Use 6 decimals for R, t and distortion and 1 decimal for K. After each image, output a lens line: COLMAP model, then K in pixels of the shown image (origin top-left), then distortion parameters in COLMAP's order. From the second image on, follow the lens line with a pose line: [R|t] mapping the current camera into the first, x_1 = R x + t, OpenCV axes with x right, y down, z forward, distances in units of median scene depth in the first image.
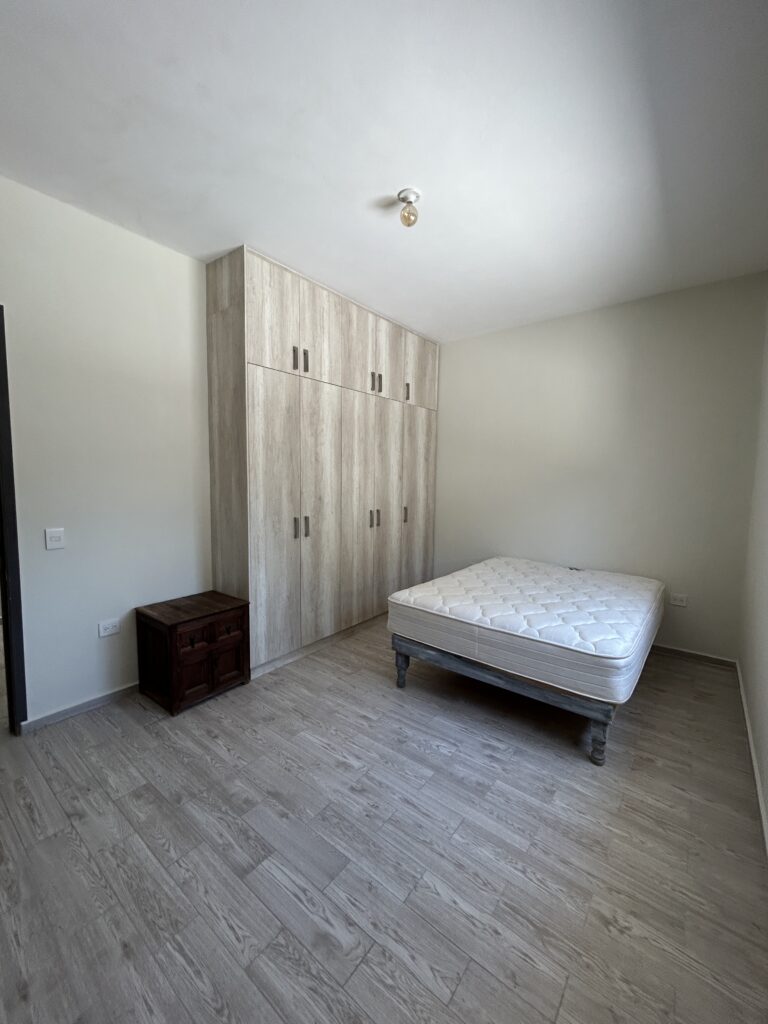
lens RADIAL K [[414.3, 0, 384.0], [0, 414.3, 512.0], [0, 0, 1]] dist [0.000795, -0.000307]
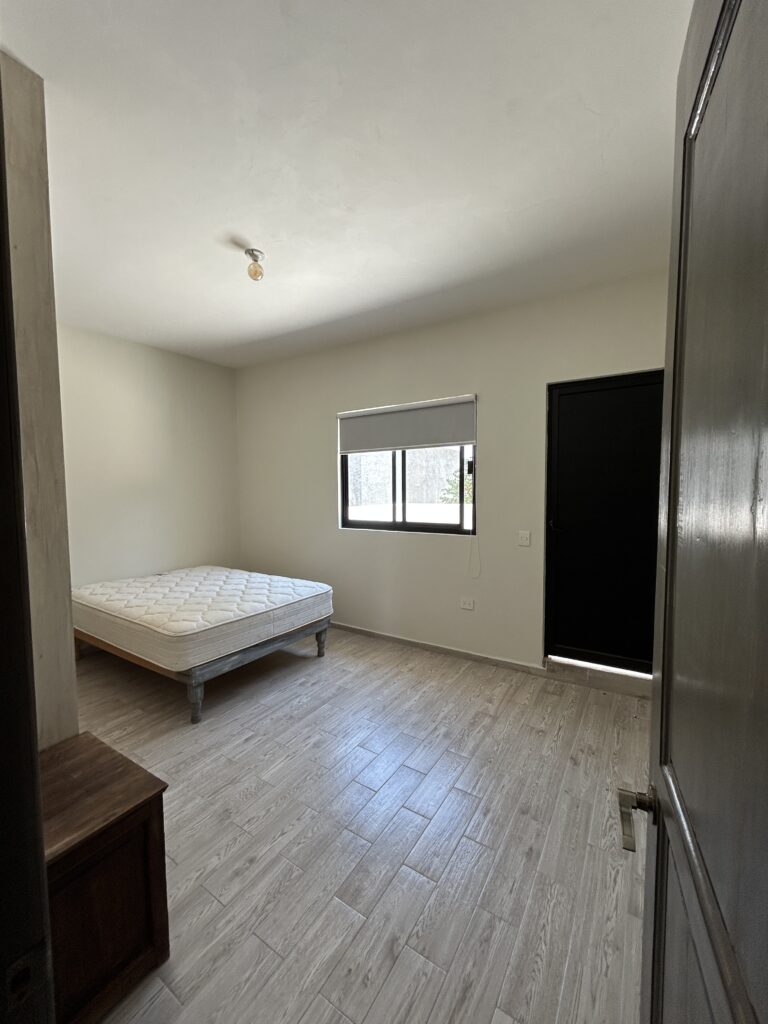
lens RADIAL K [[414.3, 0, 384.0], [0, 414.3, 512.0], [0, 0, 1]] dist [0.000795, -0.000307]
pose [[-0.097672, -0.071865, 0.992621, -1.247255], [0.091430, 0.992524, 0.080855, -0.116582], [-0.991010, 0.098653, -0.090371, 0.868846]]
